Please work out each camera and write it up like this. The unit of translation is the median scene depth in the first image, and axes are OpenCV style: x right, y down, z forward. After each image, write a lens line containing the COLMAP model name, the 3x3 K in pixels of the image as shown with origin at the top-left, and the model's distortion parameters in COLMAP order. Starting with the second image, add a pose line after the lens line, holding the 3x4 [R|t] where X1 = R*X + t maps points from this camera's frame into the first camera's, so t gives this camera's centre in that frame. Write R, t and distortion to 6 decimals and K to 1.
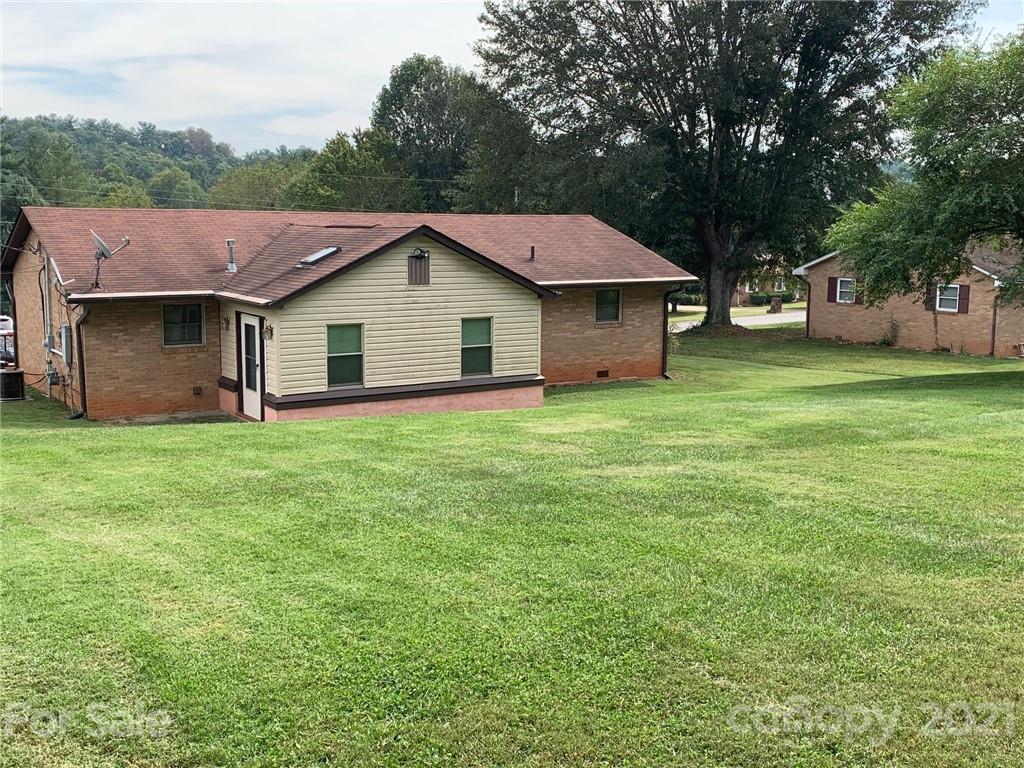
lens RADIAL K [[1095.9, 0, 492.1], [0, 1095.9, 385.1], [0, 0, 1]] dist [0.109552, -0.241458]
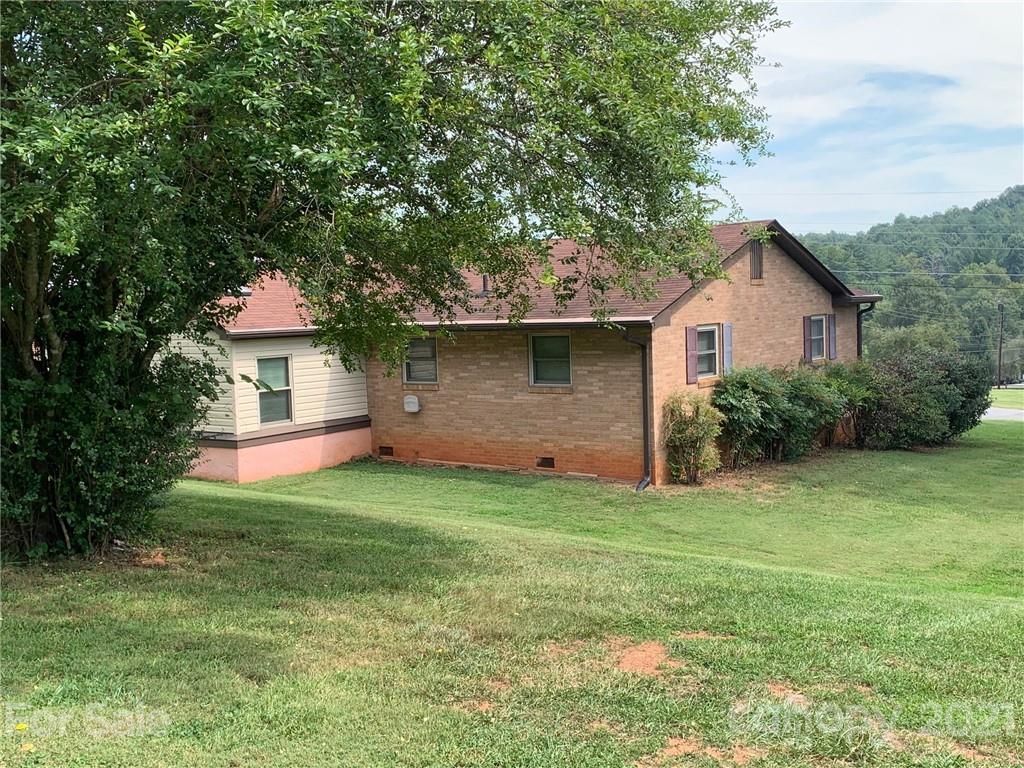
lens RADIAL K [[1095.9, 0, 492.1], [0, 1095.9, 385.1], [0, 0, 1]] dist [0.109552, -0.241458]
pose [[0.350392, 0.050866, -0.935221, 0.886215], [-0.102218, 0.994637, 0.015800, -0.079679], [0.931009, 0.090060, 0.353712, 0.913994]]
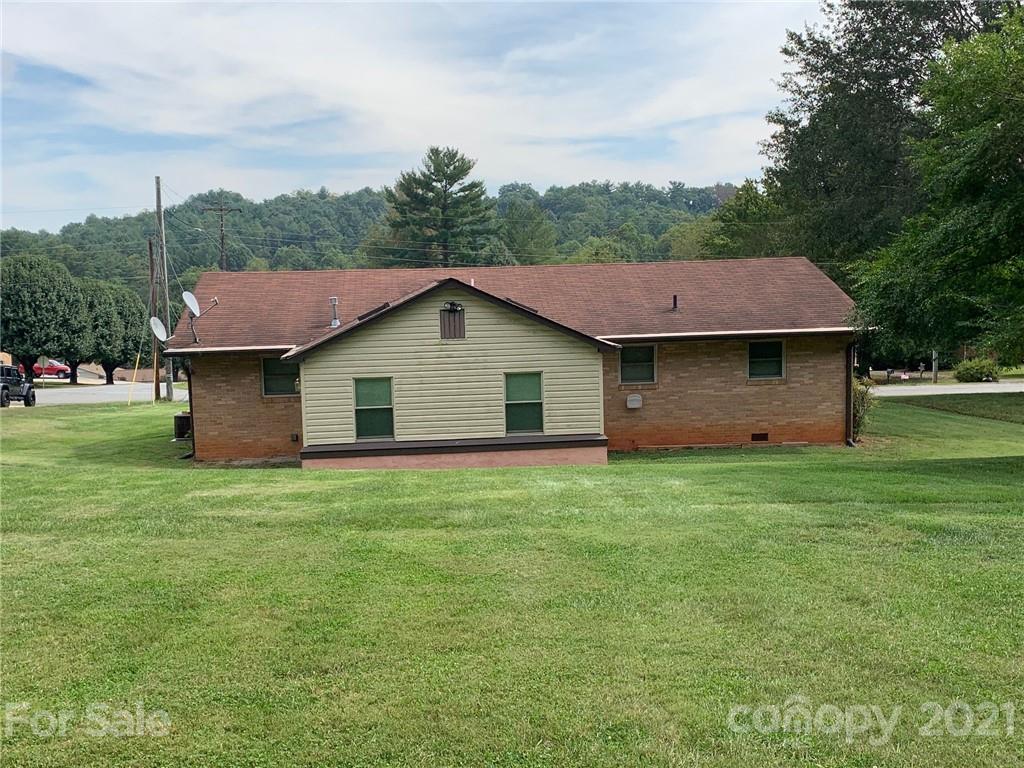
lens RADIAL K [[1095.9, 0, 492.1], [0, 1095.9, 385.1], [0, 0, 1]] dist [0.109552, -0.241458]
pose [[0.879944, 0.015858, -0.474813, 0.414405], [-0.037155, 0.998679, -0.035504, -0.015413], [0.473622, 0.048883, 0.879370, 0.146927]]
